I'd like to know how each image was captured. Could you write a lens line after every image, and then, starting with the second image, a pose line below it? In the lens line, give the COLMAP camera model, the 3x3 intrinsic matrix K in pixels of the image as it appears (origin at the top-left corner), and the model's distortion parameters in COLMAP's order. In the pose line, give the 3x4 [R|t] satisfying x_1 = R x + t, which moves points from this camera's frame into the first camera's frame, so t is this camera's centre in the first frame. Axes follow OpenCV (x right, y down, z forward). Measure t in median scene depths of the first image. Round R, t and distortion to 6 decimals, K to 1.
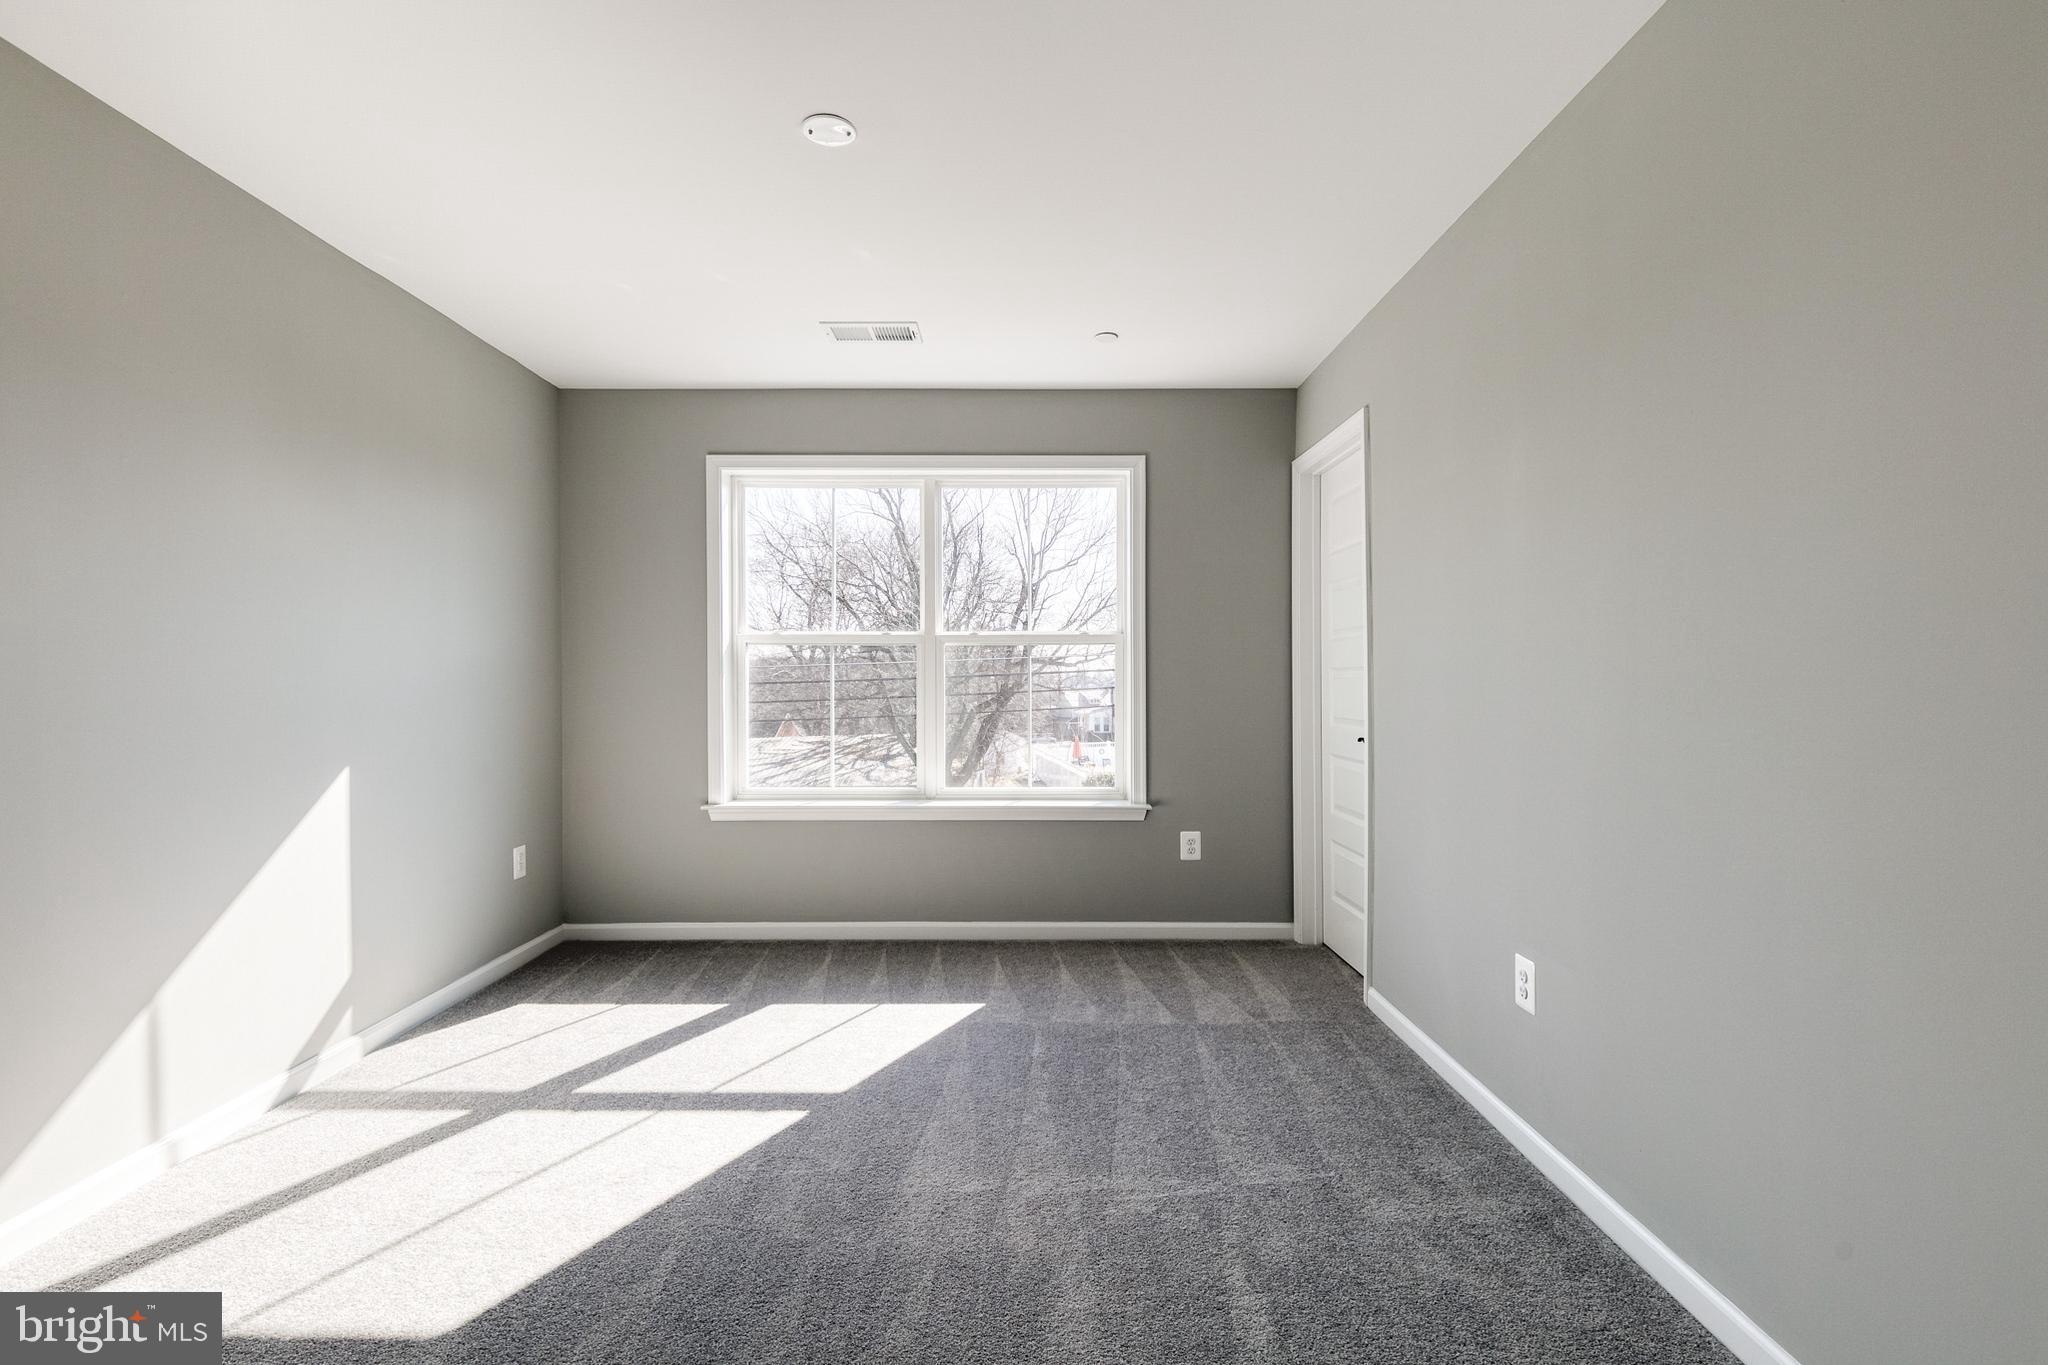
lens RADIAL K [[933.0, 0, 1011.1], [0, 933.0, 679.4], [0, 0, 1]] dist [0.003482, -0.001742]
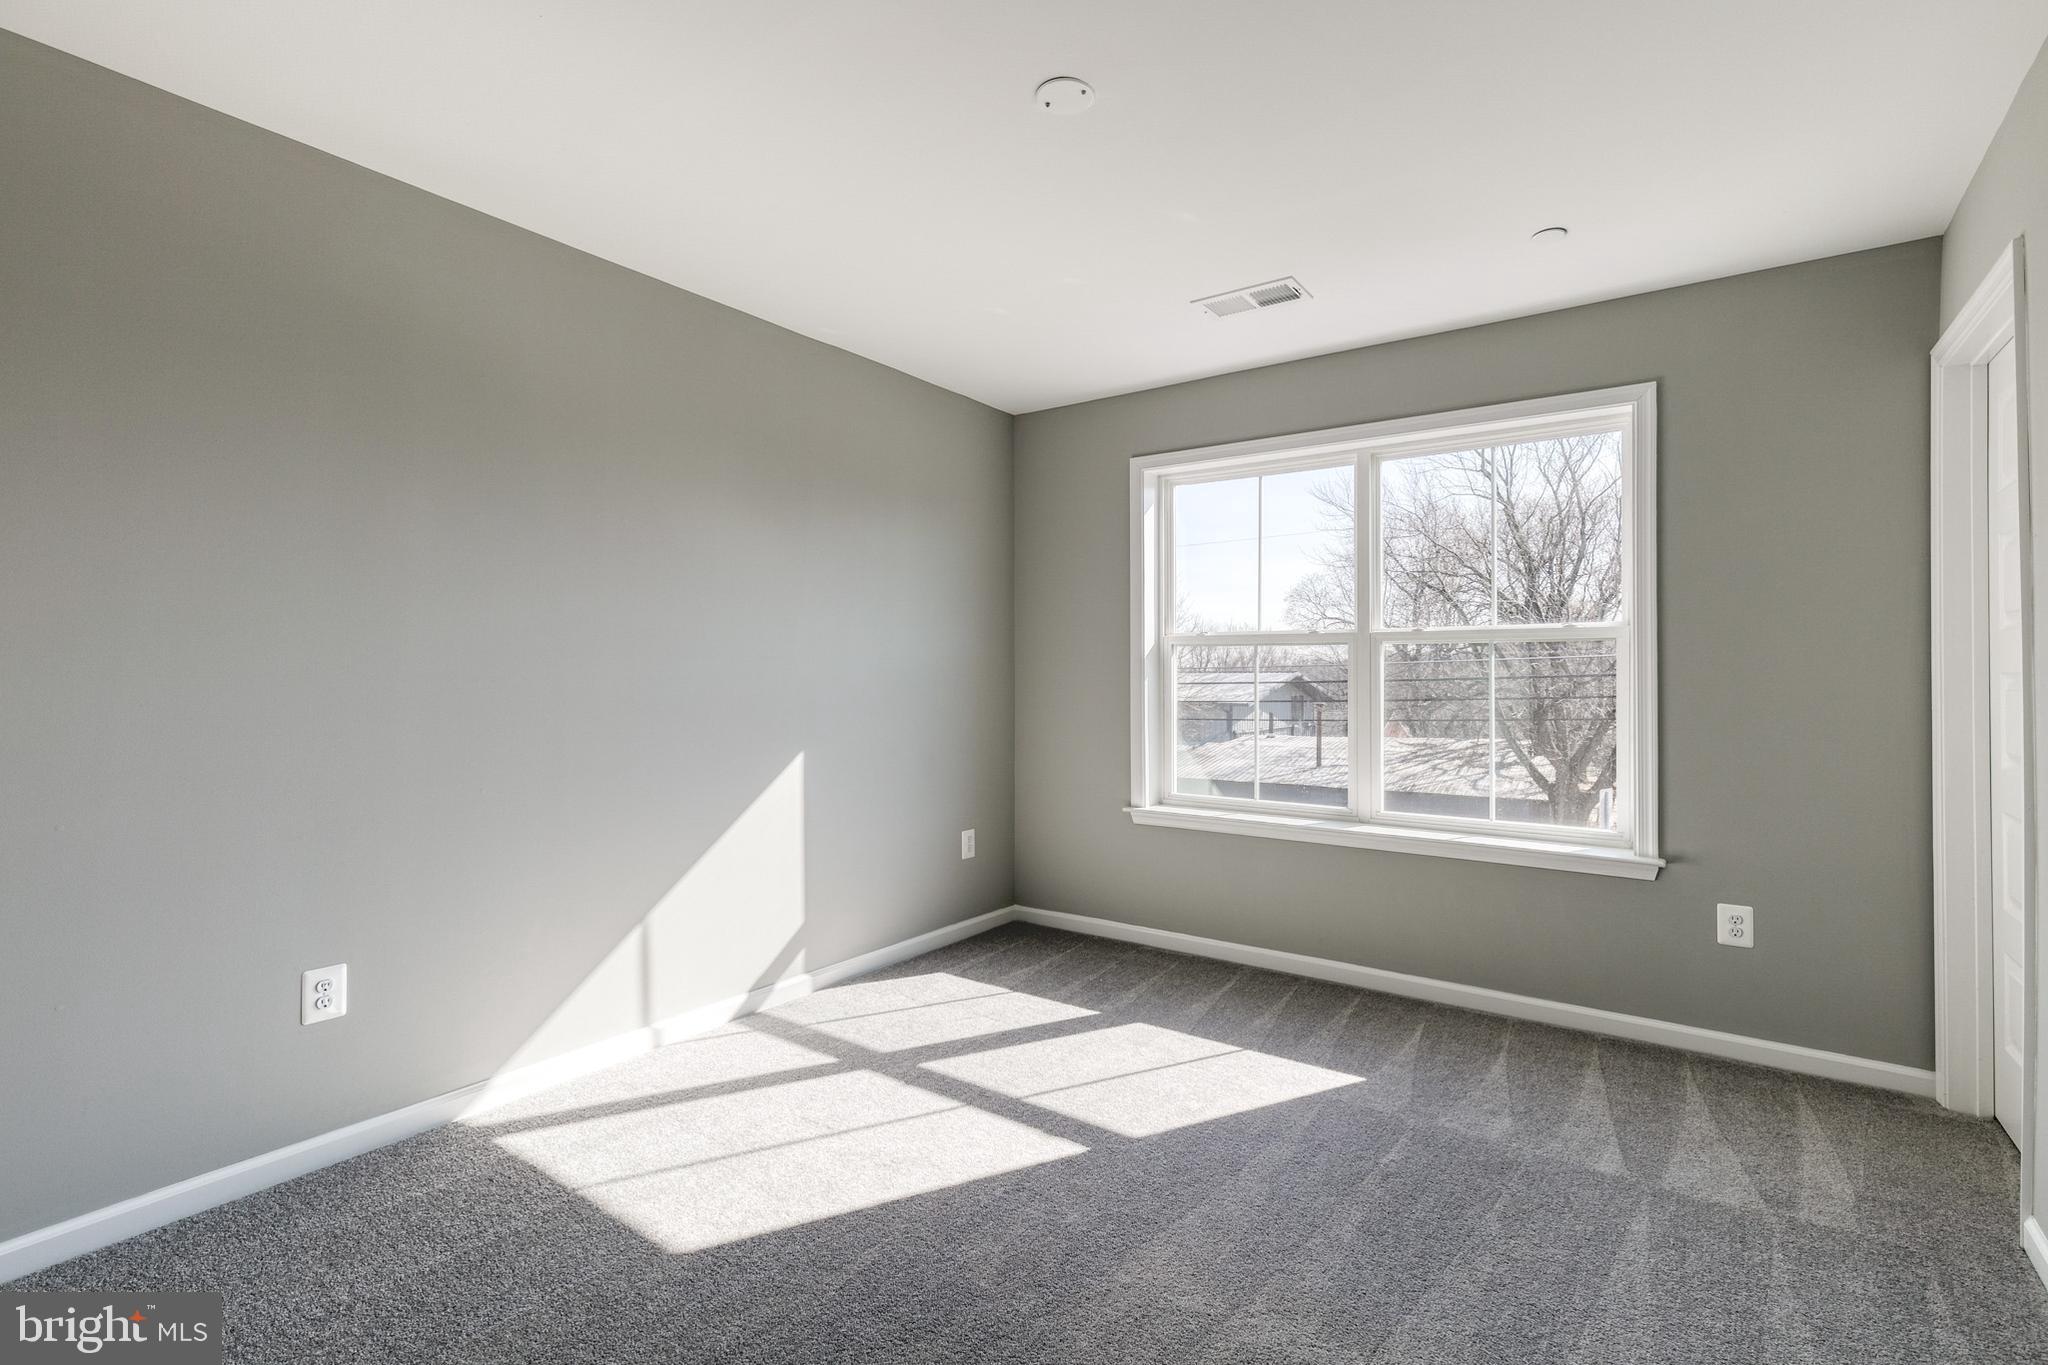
lens RADIAL K [[933.0, 0, 1035.7], [0, 933.0, 668.5], [0, 0, 1]] dist [0.003482, -0.001742]
pose [[0.818320, 0.001732, -0.574760, 0.203041], [-0.006691, 0.999956, -0.006513, -0.008133], [0.574724, 0.009175, 0.818296, 0.148738]]
